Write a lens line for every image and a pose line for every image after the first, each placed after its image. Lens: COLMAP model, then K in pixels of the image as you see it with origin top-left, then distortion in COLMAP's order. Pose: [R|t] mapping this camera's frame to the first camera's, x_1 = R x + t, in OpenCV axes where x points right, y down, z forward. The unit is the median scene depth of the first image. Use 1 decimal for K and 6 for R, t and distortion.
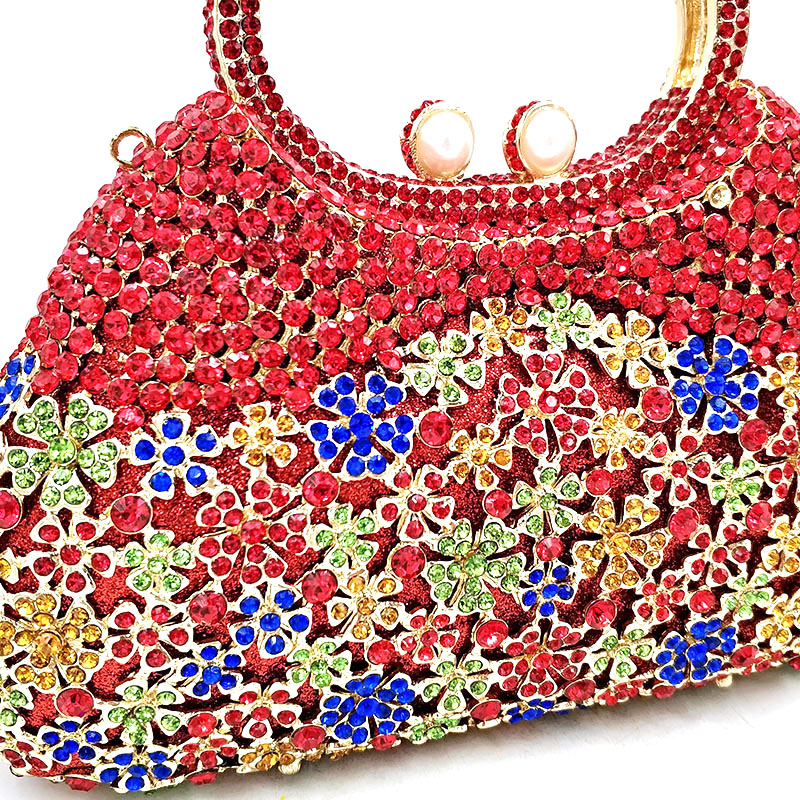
lens RADIAL K [[923.2, 0, 404.9], [0, 923.2, 386.0], [0, 0, 1]] dist [0.010657, 0.000000]
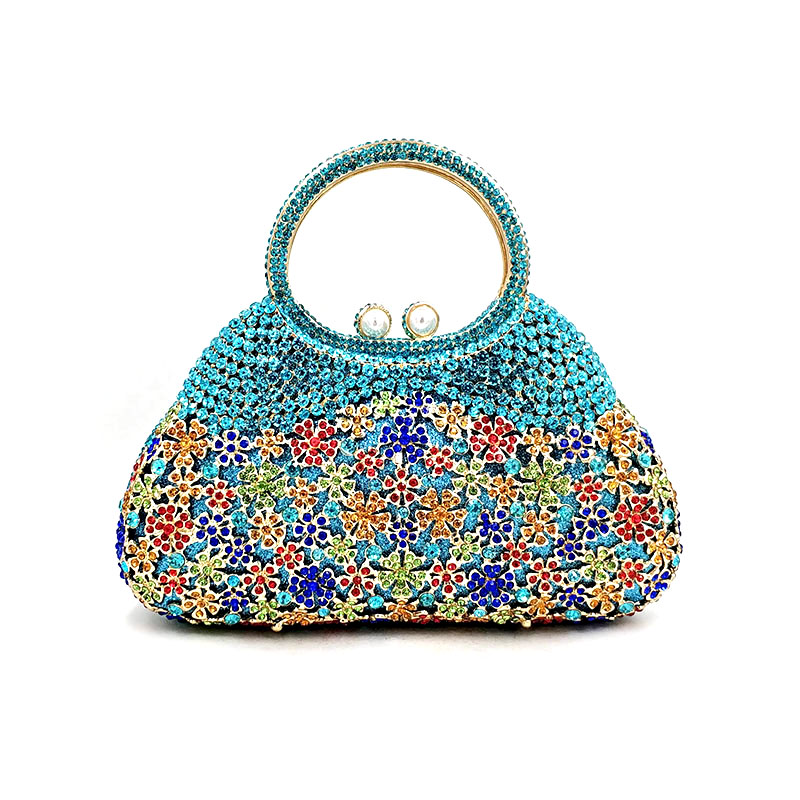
lens RADIAL K [[963.7, 0, 363.3], [0, 963.7, 397.6], [0, 0, 1]] dist [0.001577, 0.000000]
pose [[0.978056, 0.038014, -0.204845, 0.512123], [-0.078197, 0.978312, -0.191811, 0.353986], [0.193111, 0.203620, 0.959816, -1.156056]]
